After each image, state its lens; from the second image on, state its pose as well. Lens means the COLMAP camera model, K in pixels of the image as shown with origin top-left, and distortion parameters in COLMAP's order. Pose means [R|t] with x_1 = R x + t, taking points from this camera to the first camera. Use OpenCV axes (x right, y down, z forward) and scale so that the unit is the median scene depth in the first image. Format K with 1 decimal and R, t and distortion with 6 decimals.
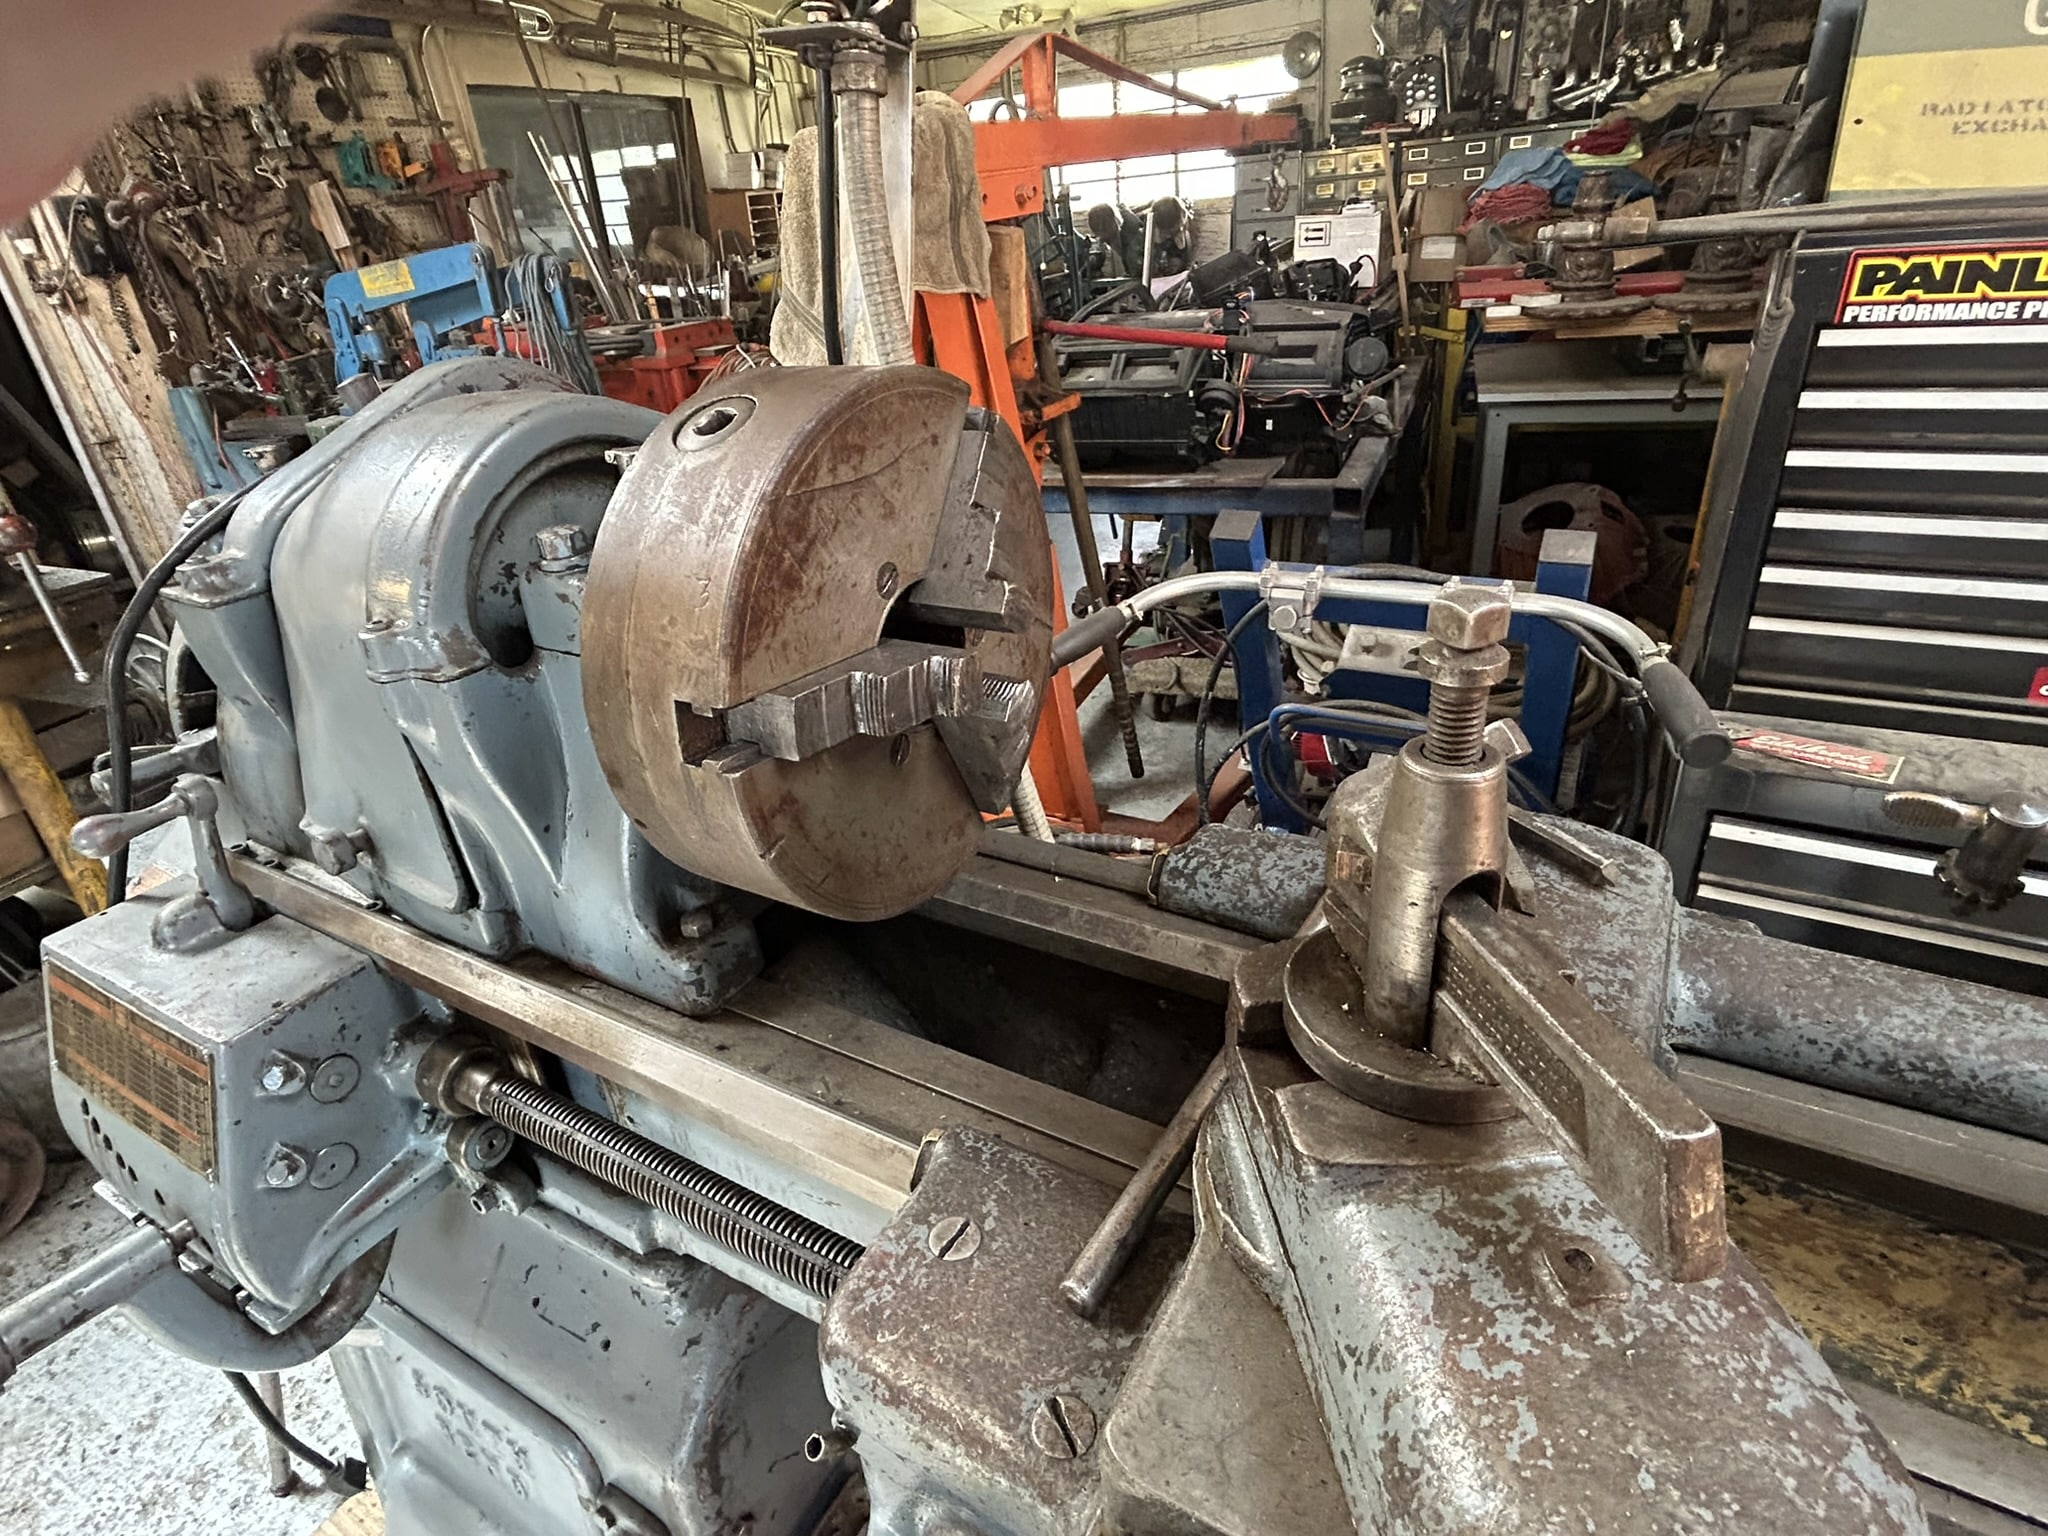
lens RADIAL K [[1103.9, 0, 1013.5], [0, 1103.9, 755.4], [0, 0, 1]] dist [-0.008998, 0.007632]
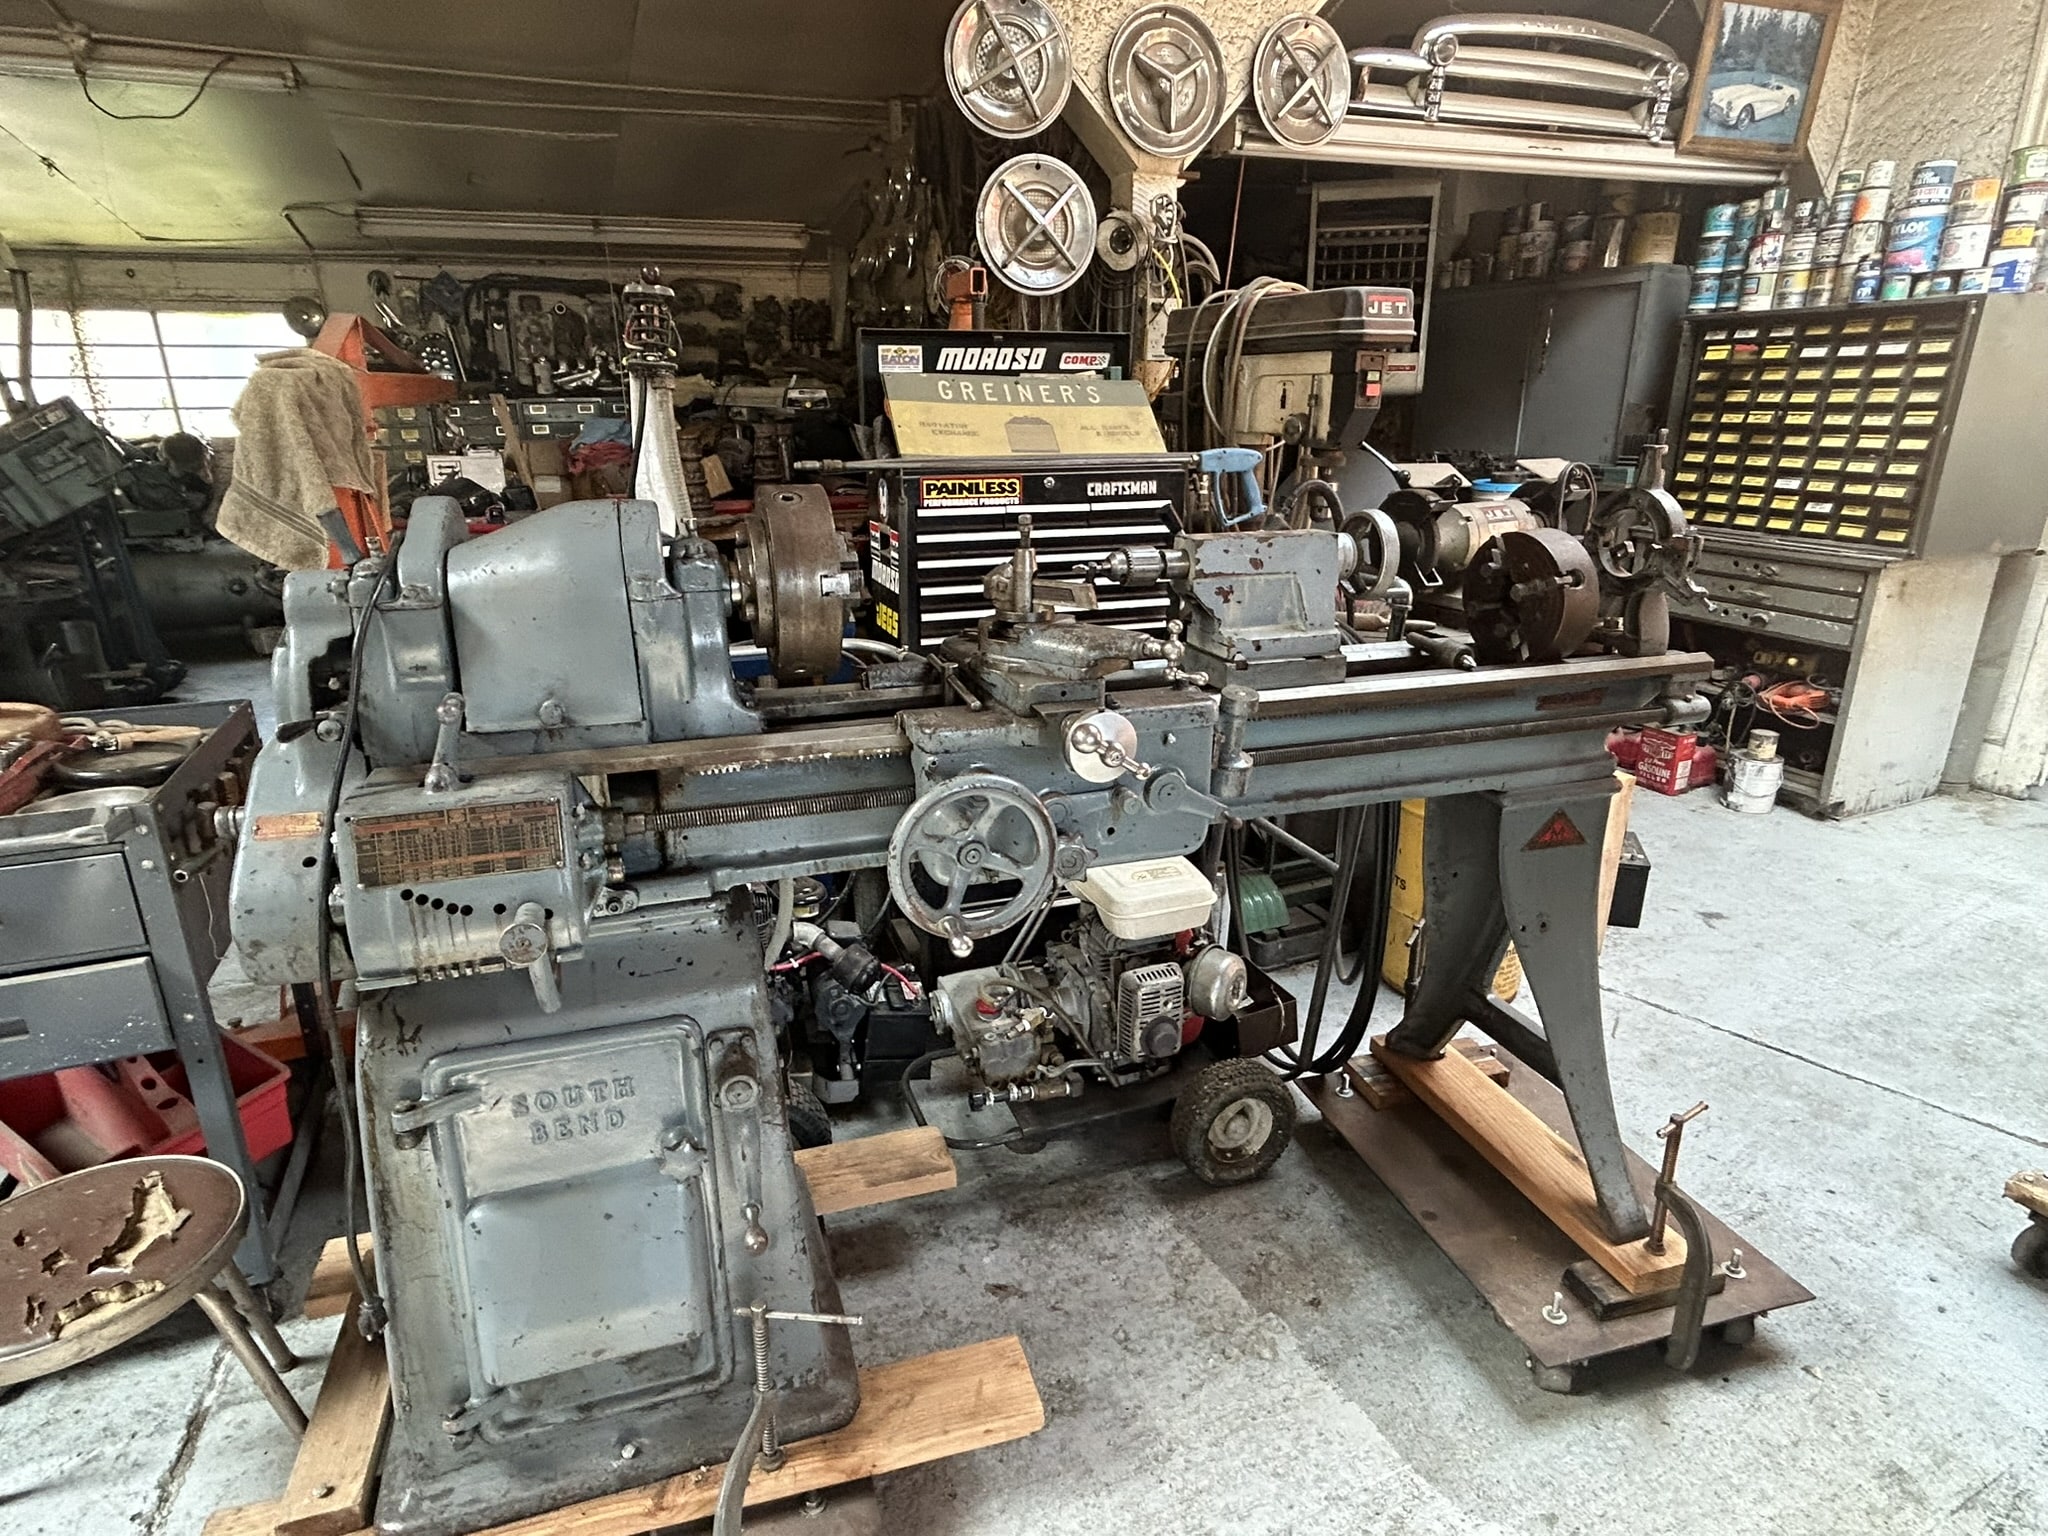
lens RADIAL K [[1103.9, 0, 1017.8], [0, 1103.9, 763.8], [0, 0, 1]] dist [-0.008998, 0.007632]
pose [[0.652936, -0.154780, 0.741430, -0.233467], [0.296509, 0.953004, -0.062171, 0.082508], [-0.696963, 0.260435, 0.668144, -0.138745]]
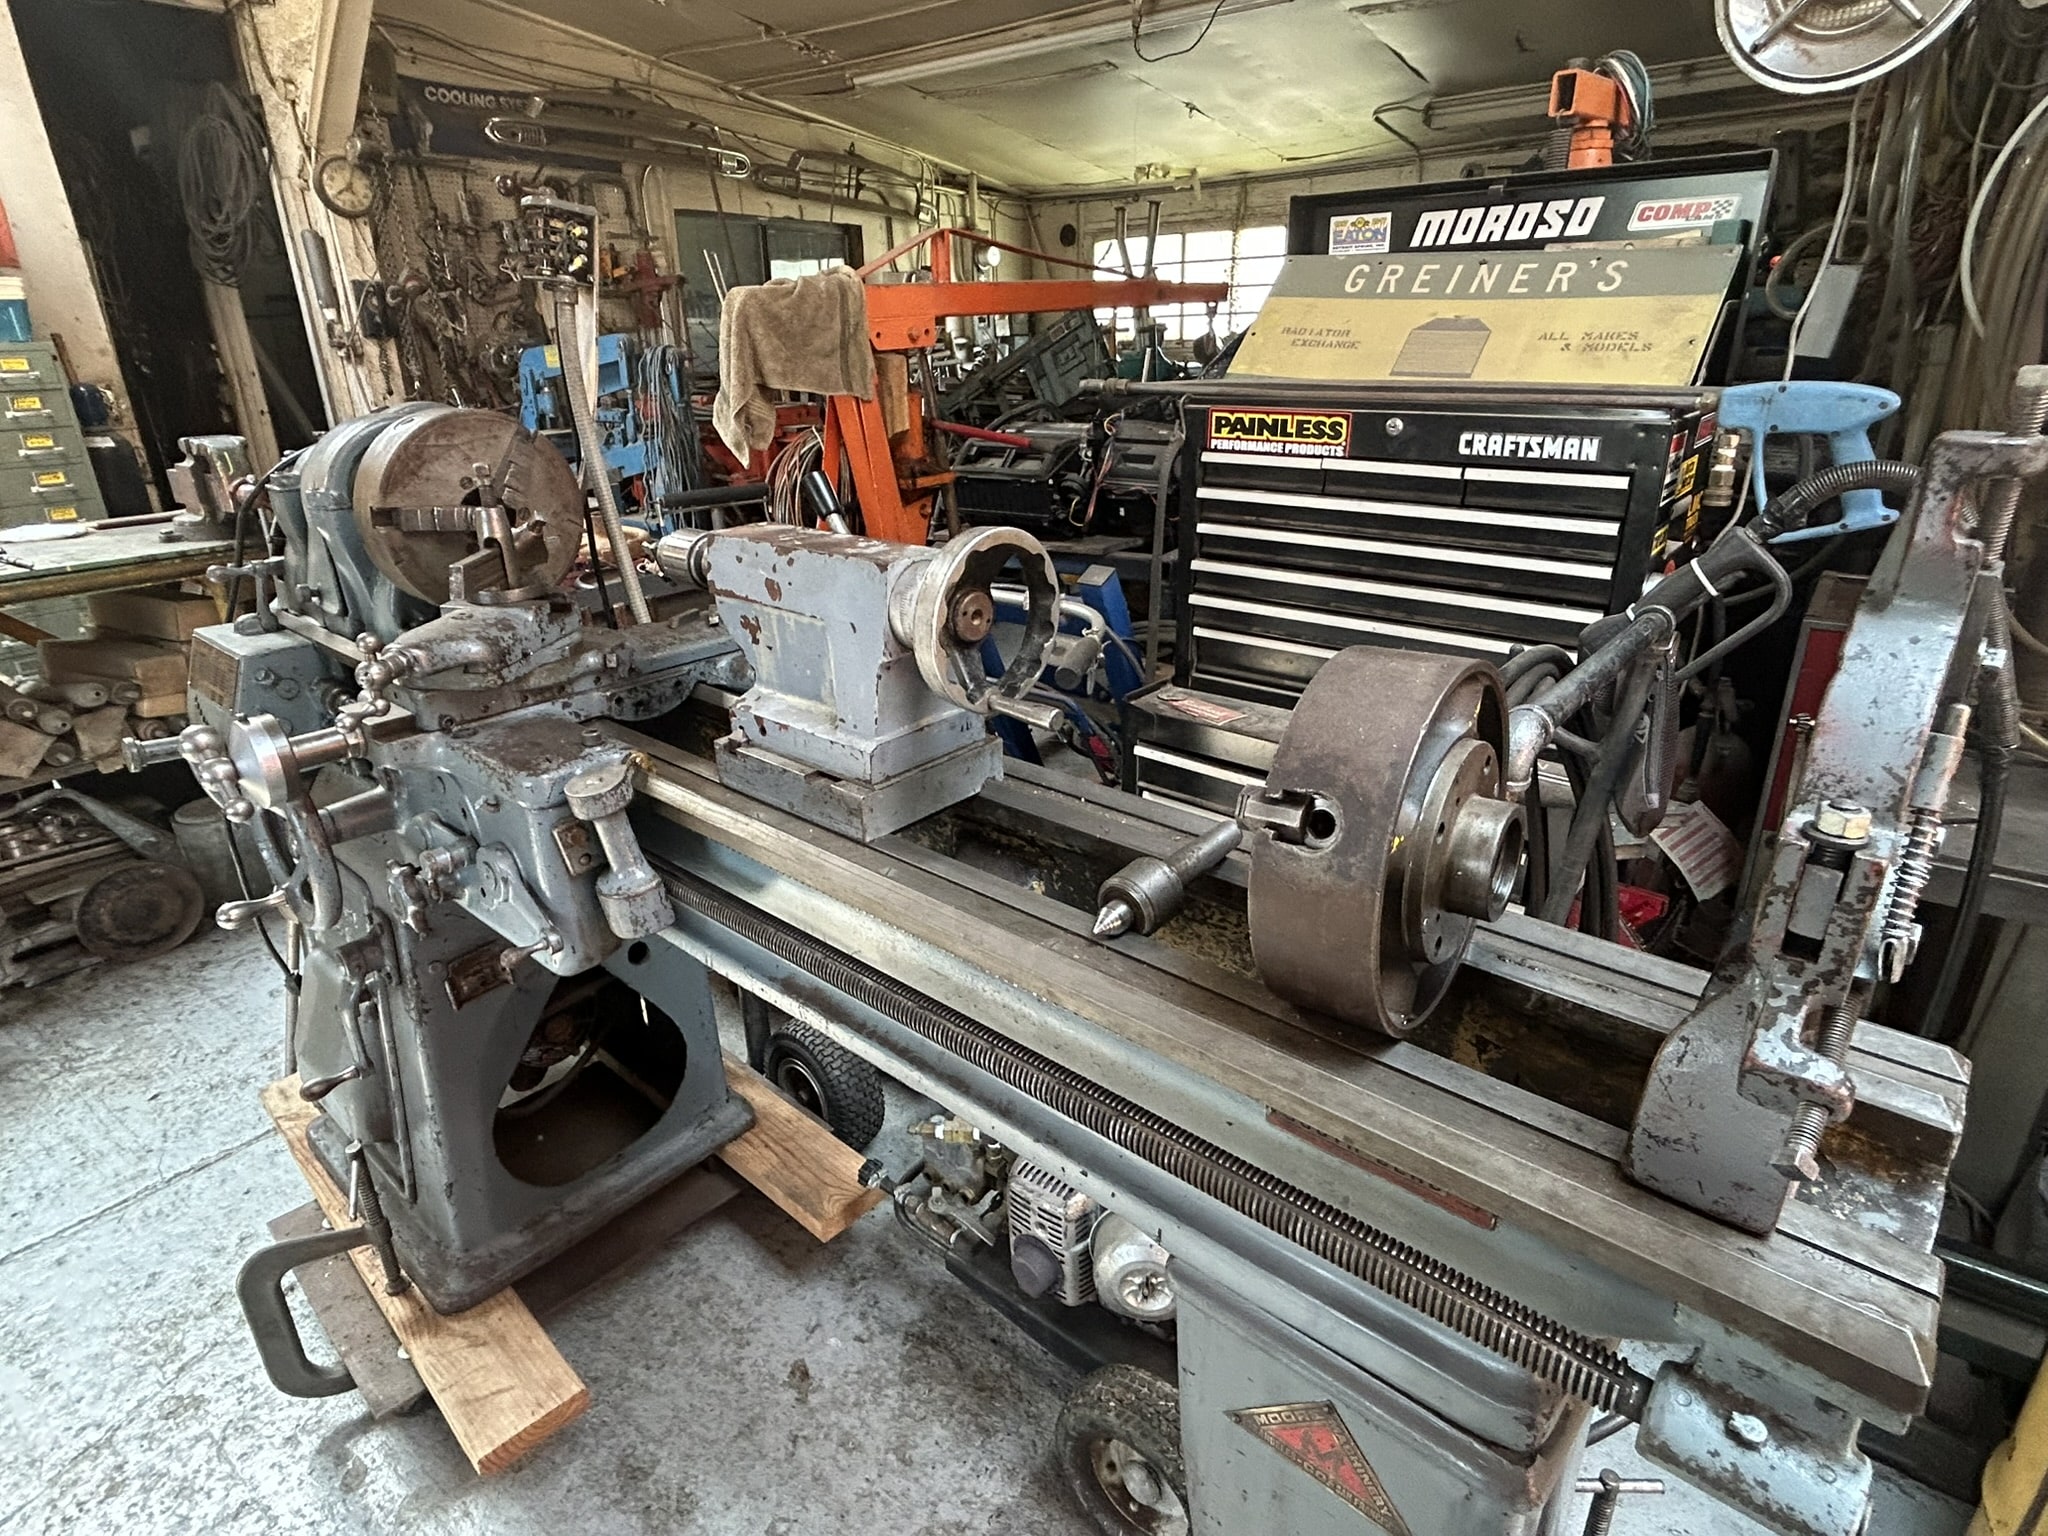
lens RADIAL K [[1103.9, 0, 1013.8], [0, 1103.9, 760.0], [0, 0, 1]] dist [-0.008998, 0.007632]
pose [[0.980896, 0.125616, -0.148539, 0.194535], [-0.137247, 0.988003, -0.070800, 0.060337], [0.137863, 0.089834, 0.986369, -0.167346]]
